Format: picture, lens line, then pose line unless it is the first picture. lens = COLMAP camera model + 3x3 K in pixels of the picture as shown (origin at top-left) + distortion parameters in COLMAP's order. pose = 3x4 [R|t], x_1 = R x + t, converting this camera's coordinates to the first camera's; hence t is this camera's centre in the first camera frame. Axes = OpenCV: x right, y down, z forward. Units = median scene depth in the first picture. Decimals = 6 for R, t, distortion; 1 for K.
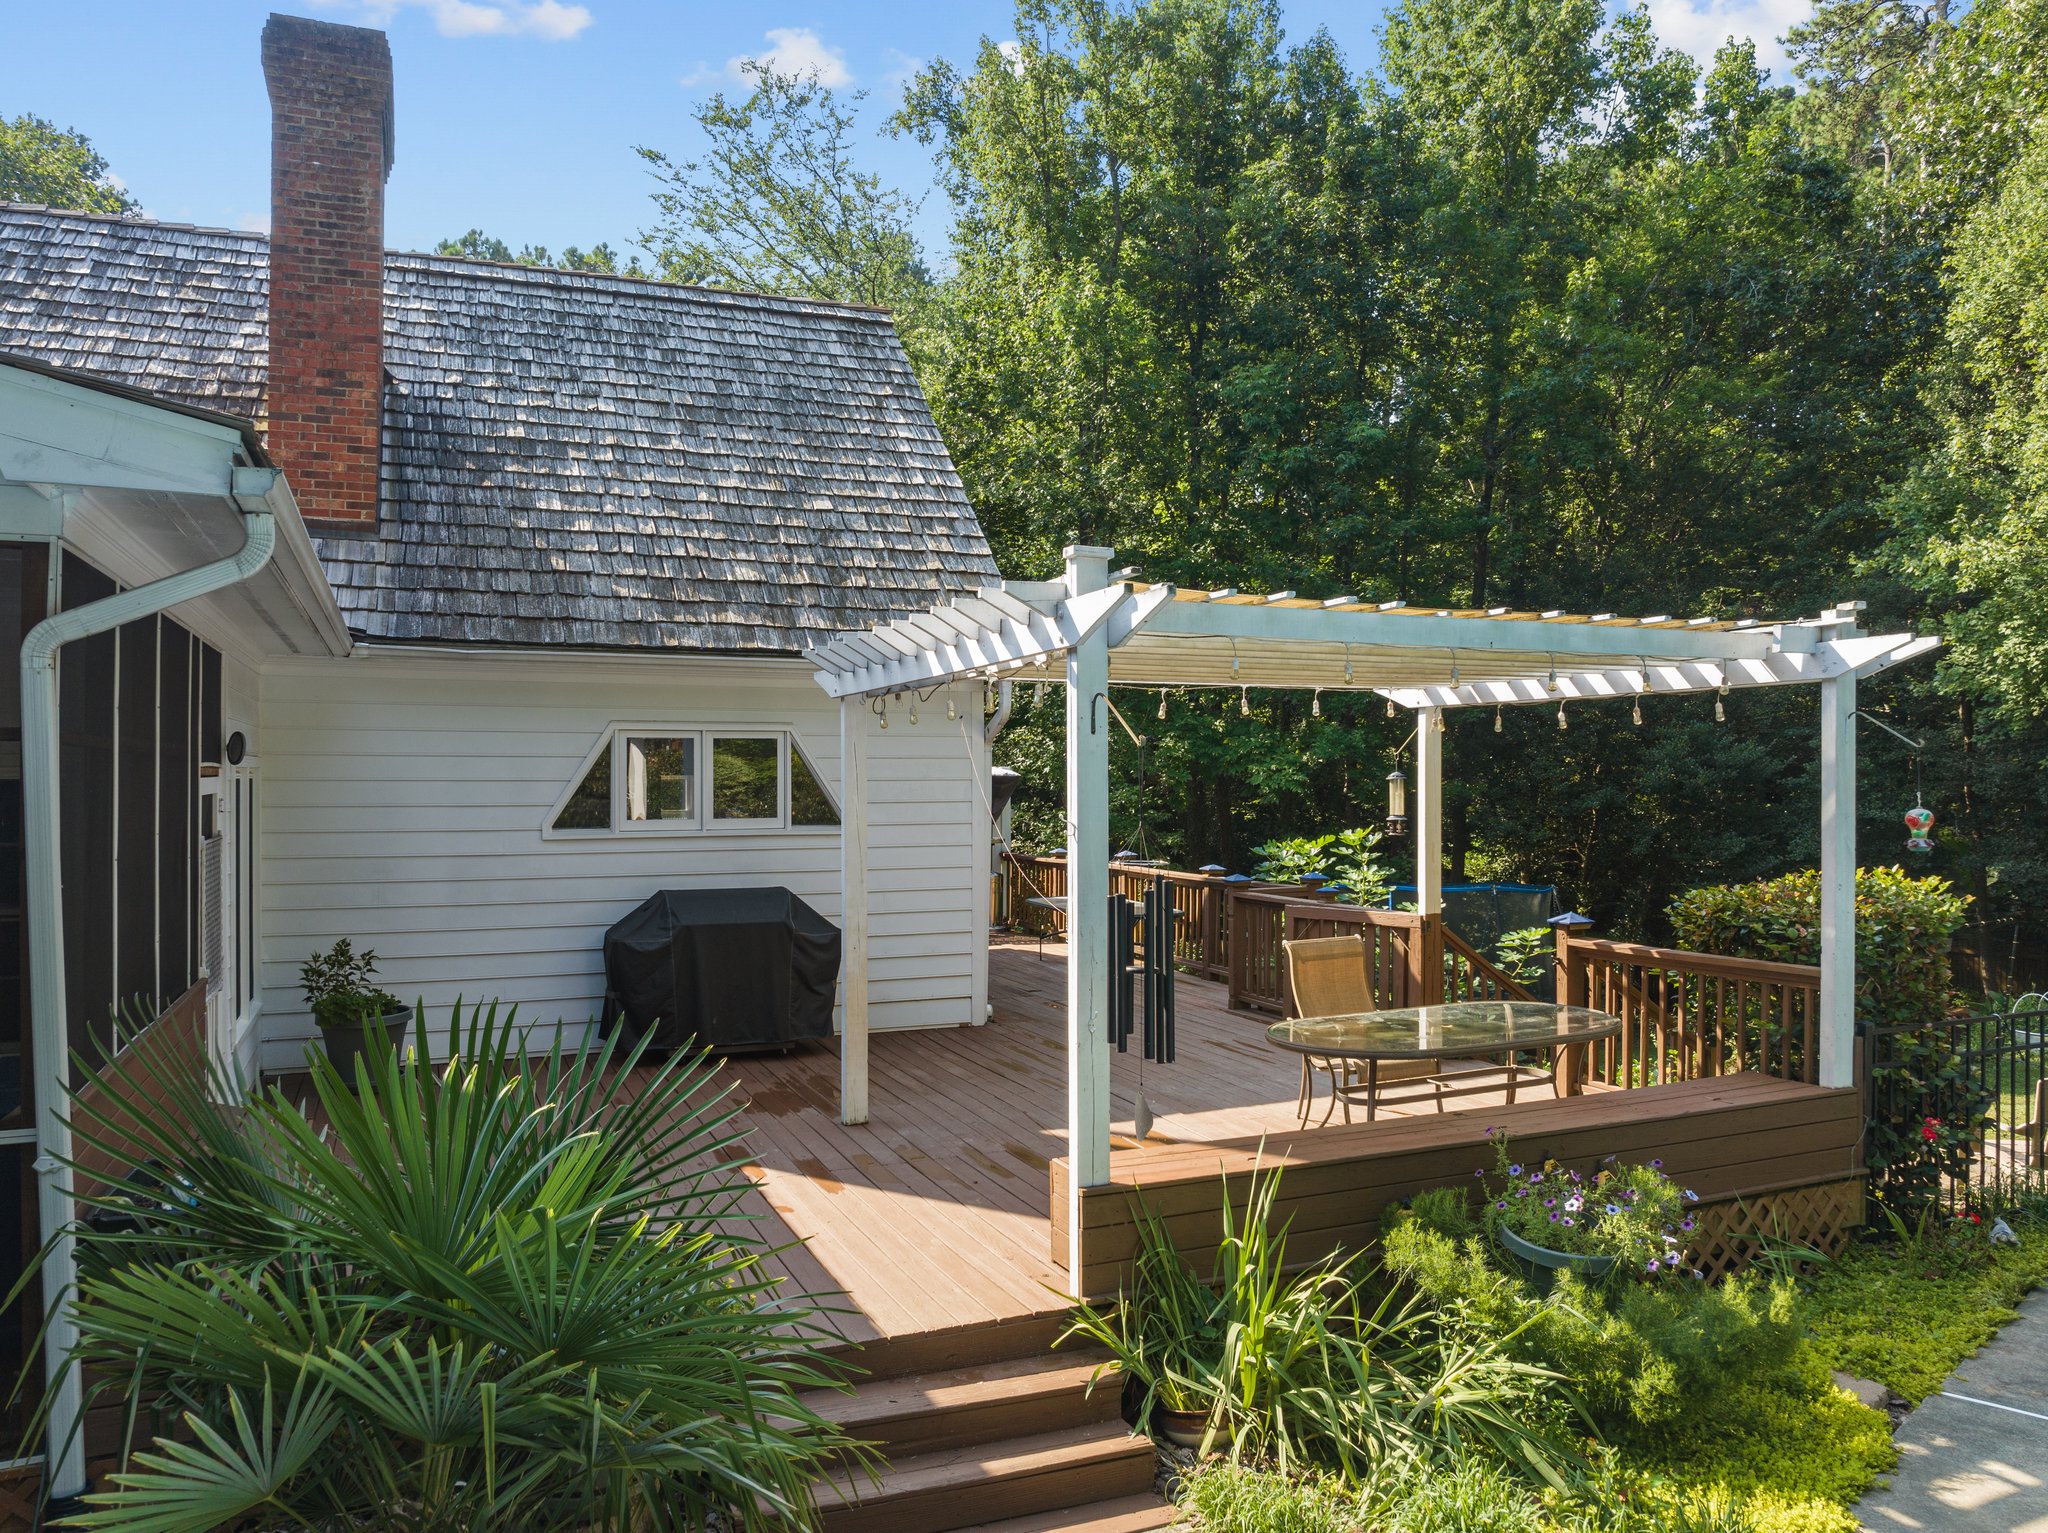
lens RADIAL K [[1460.1, 0, 1049.2], [0, 1460.1, 753.5], [0, 0, 1]] dist [-0.045705, 0.020448]
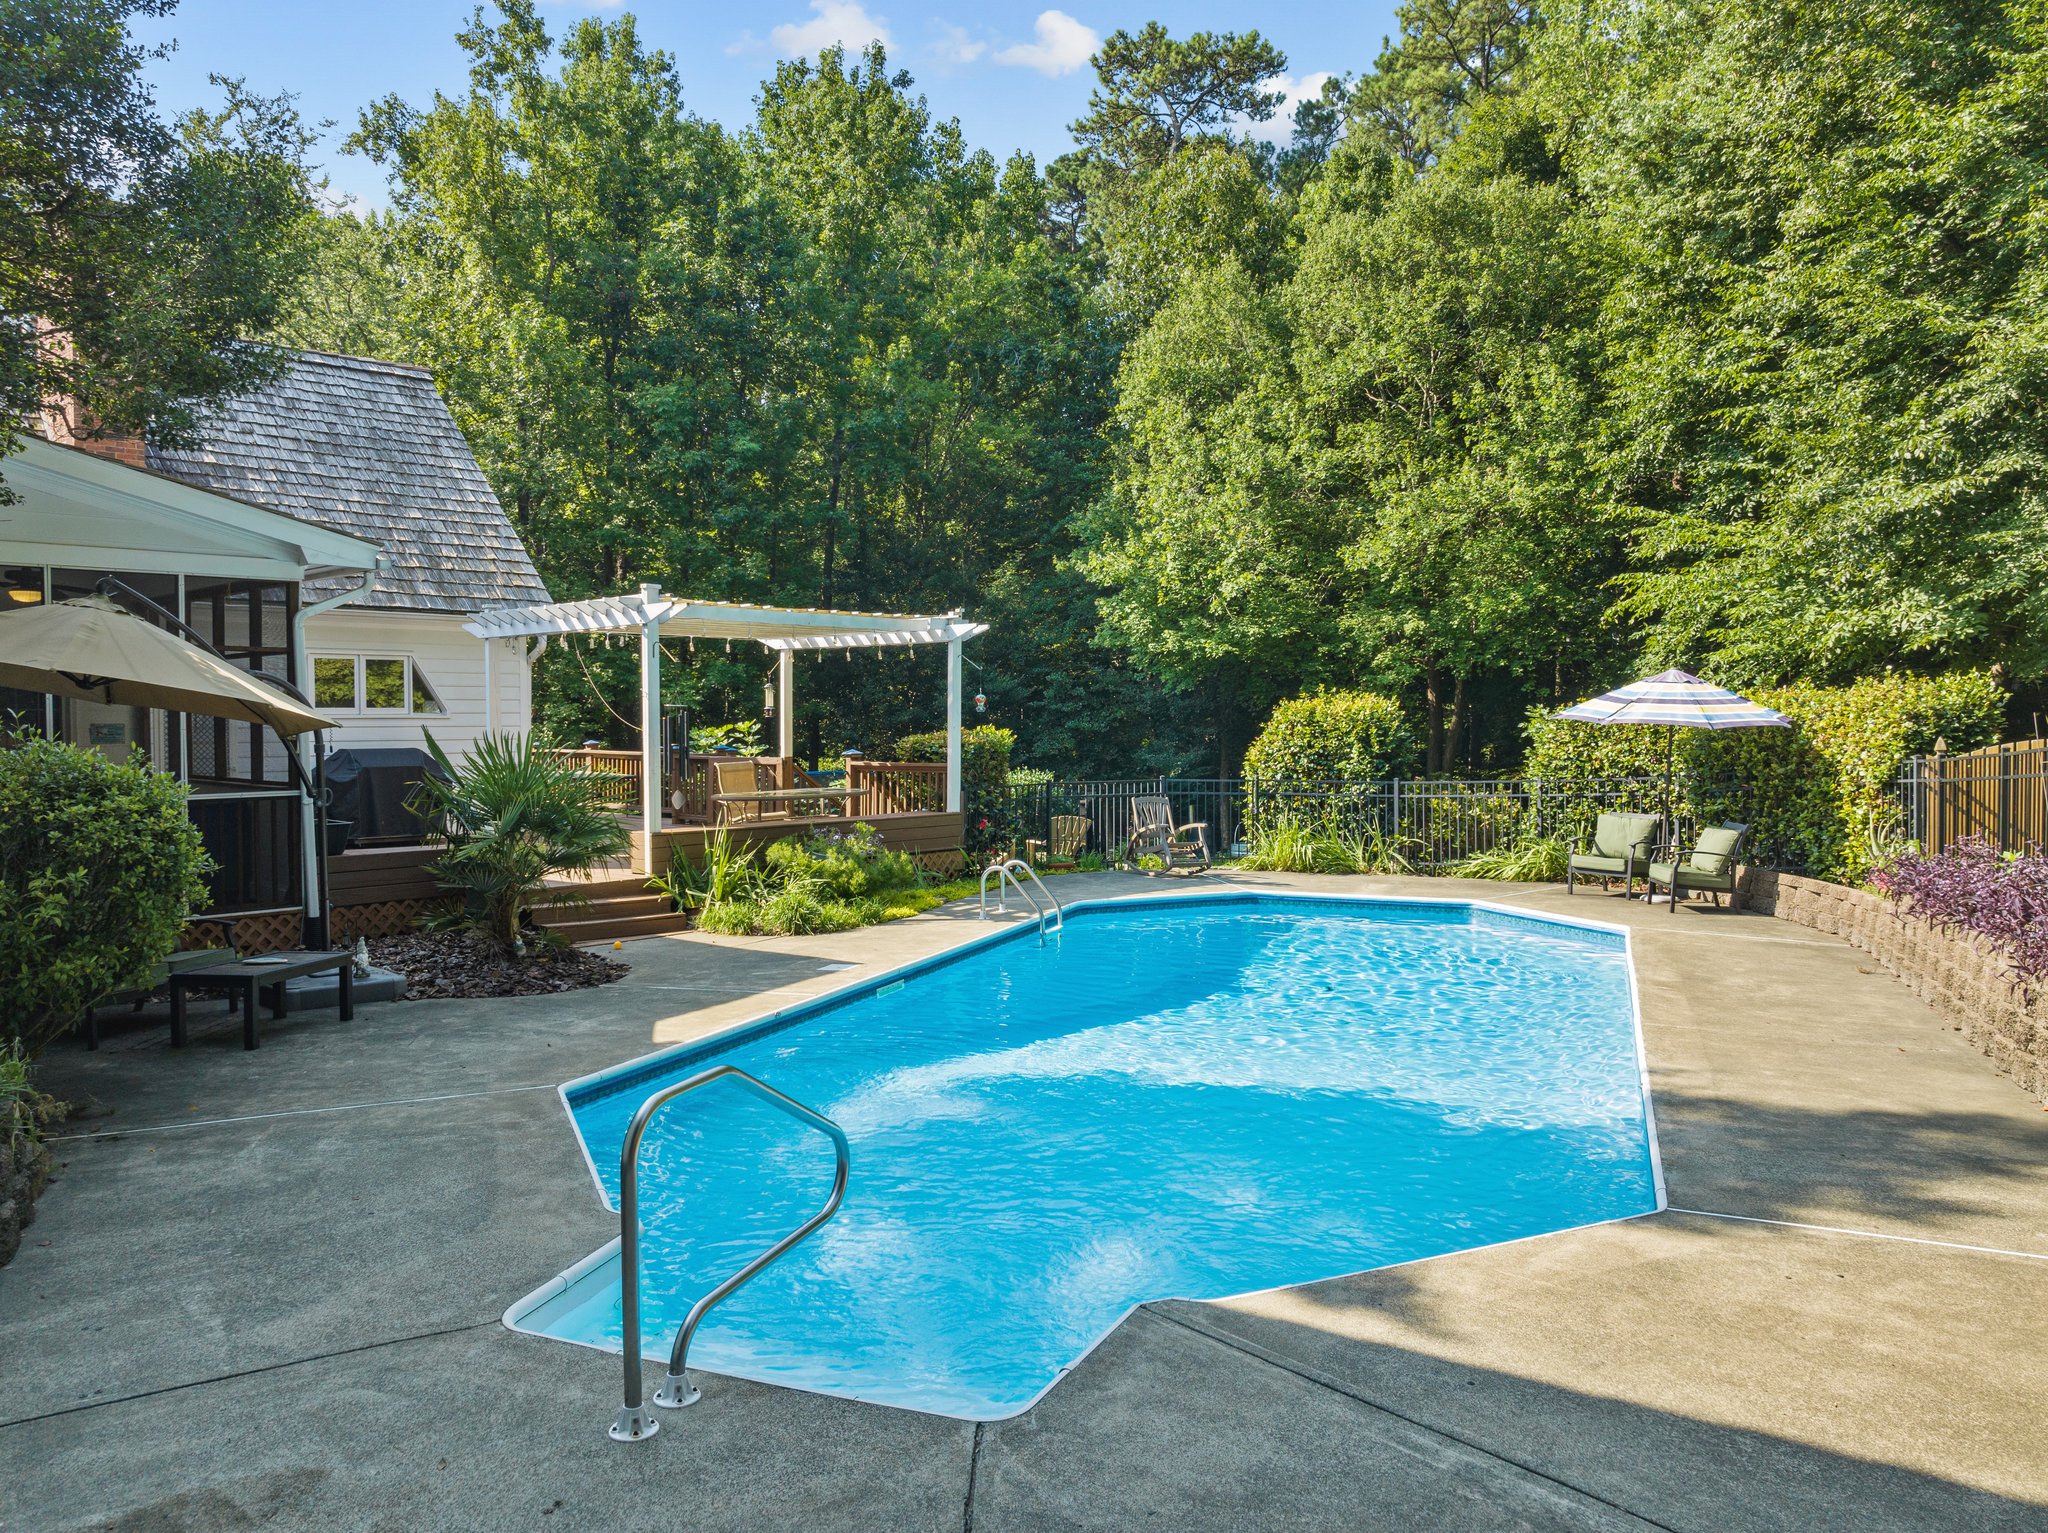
lens RADIAL K [[1460.1, 0, 1034.3], [0, 1460.1, 751.8], [0, 0, 1]] dist [-0.045705, 0.020448]
pose [[0.913943, -0.007983, 0.405764, -0.178445], [-0.009070, 0.999155, 0.040086, 0.019353], [-0.405741, -0.040316, 0.913098, -0.724305]]
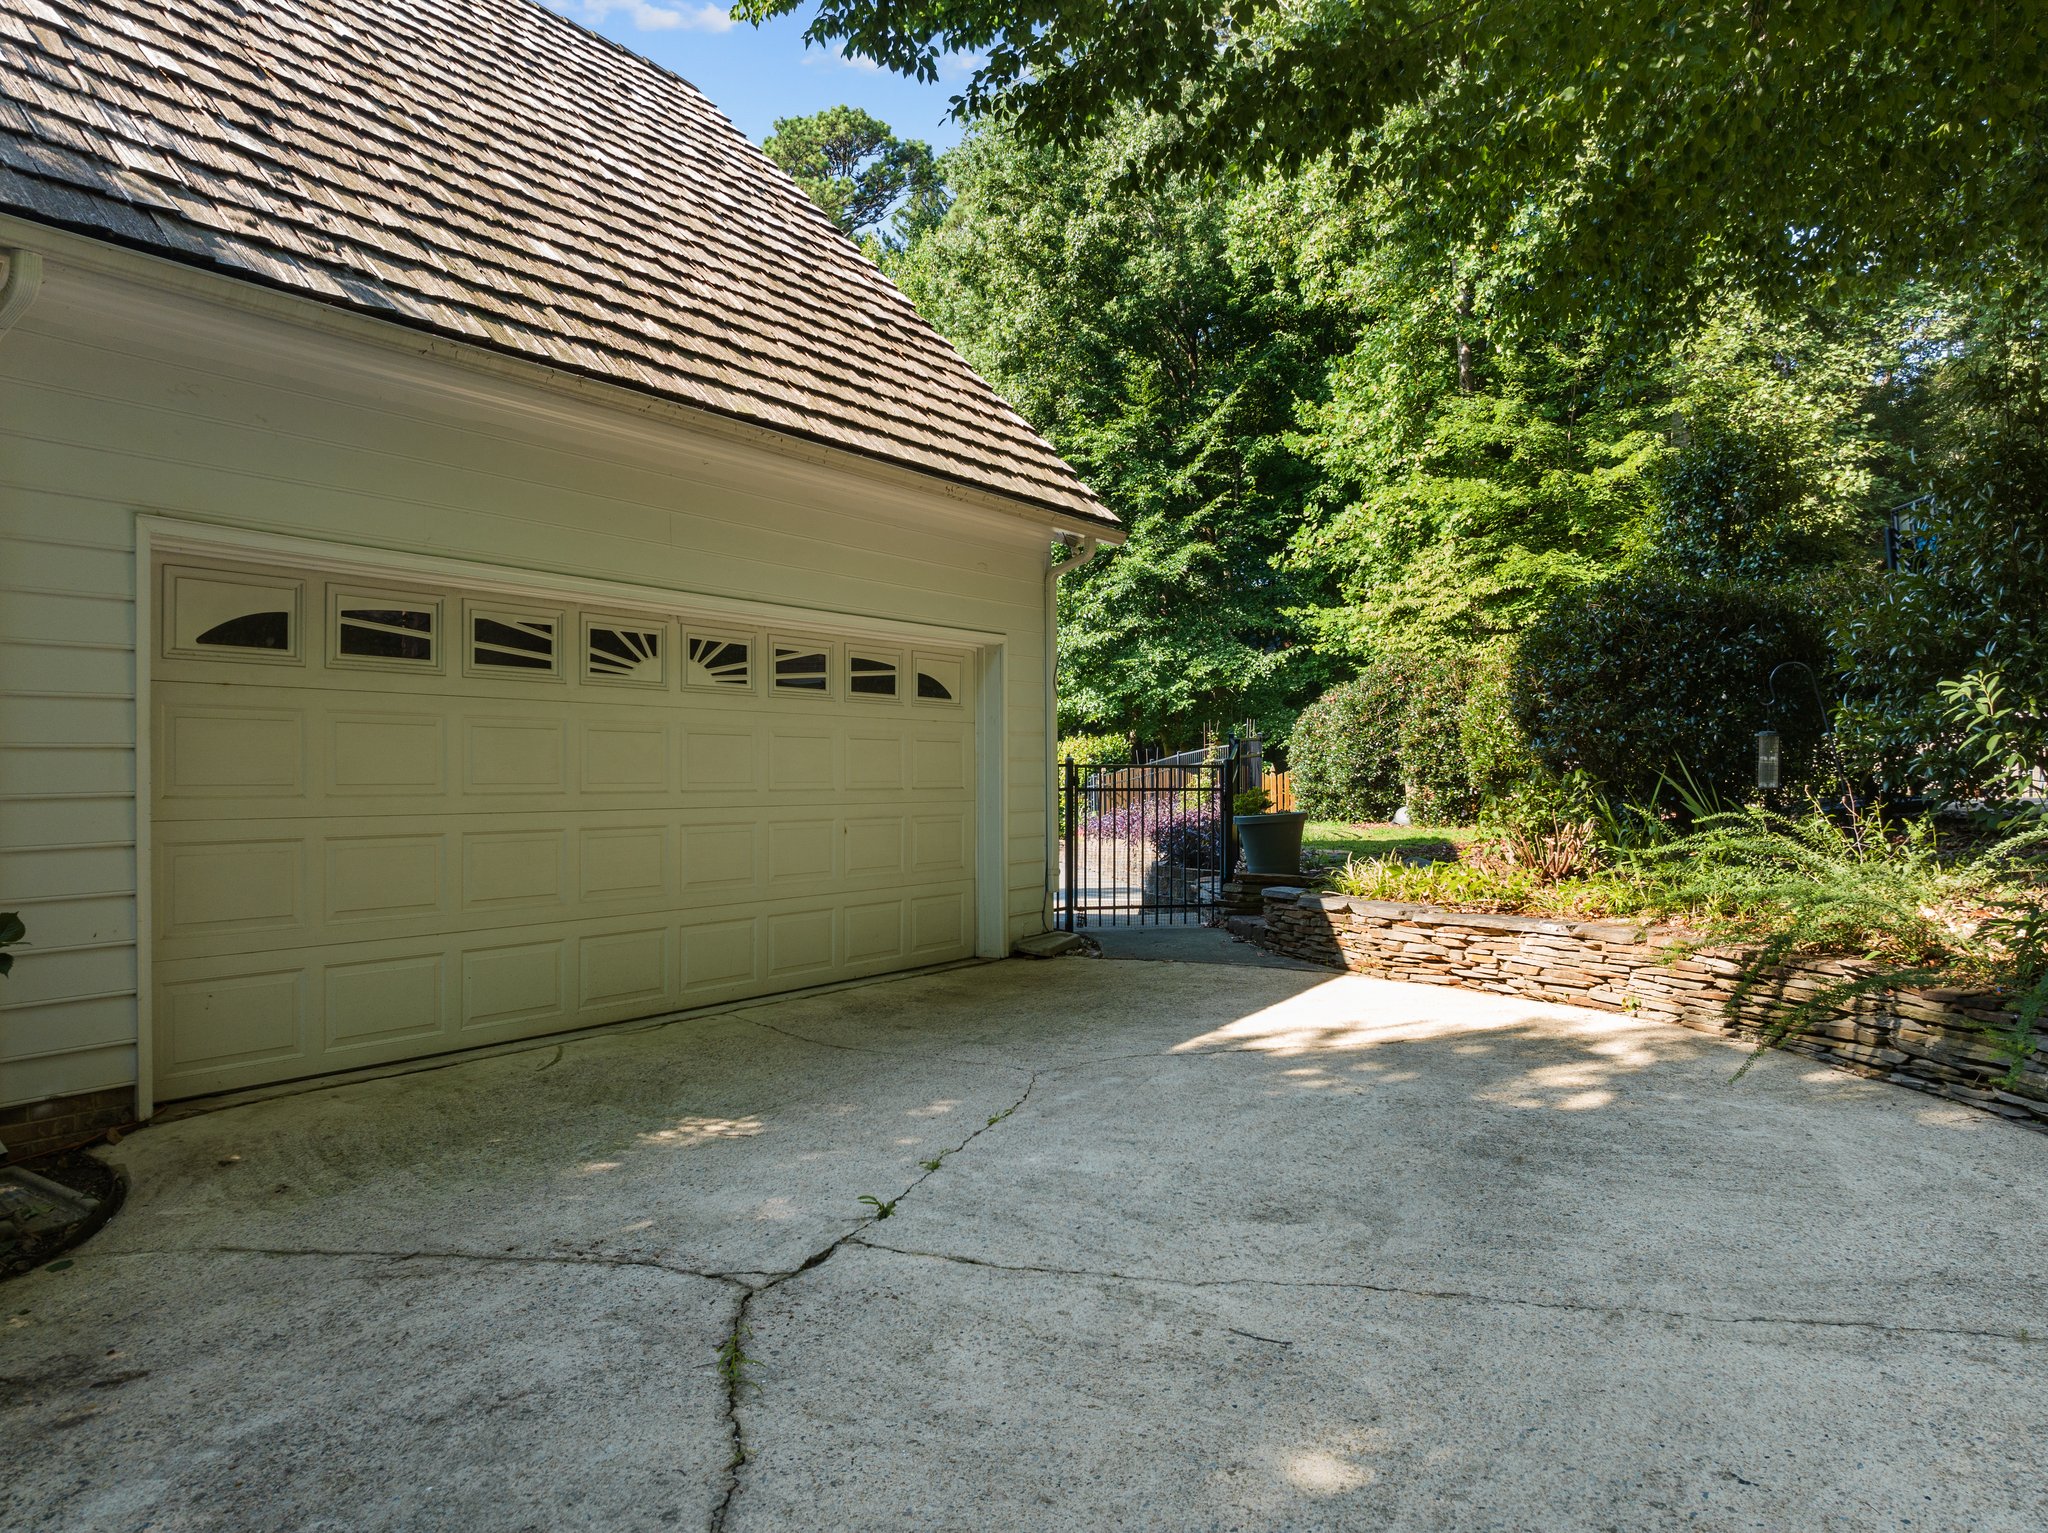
lens RADIAL K [[1460.1, 0, 1038.1], [0, 1460.1, 768.2], [0, 0, 1]] dist [-0.045705, 0.020448]
pose [[0.591588, 0.003221, 0.806234, -0.978050], [-0.008730, 0.999959, 0.002411, 0.043828], [-0.806194, -0.008465, 0.591591, -1.254708]]
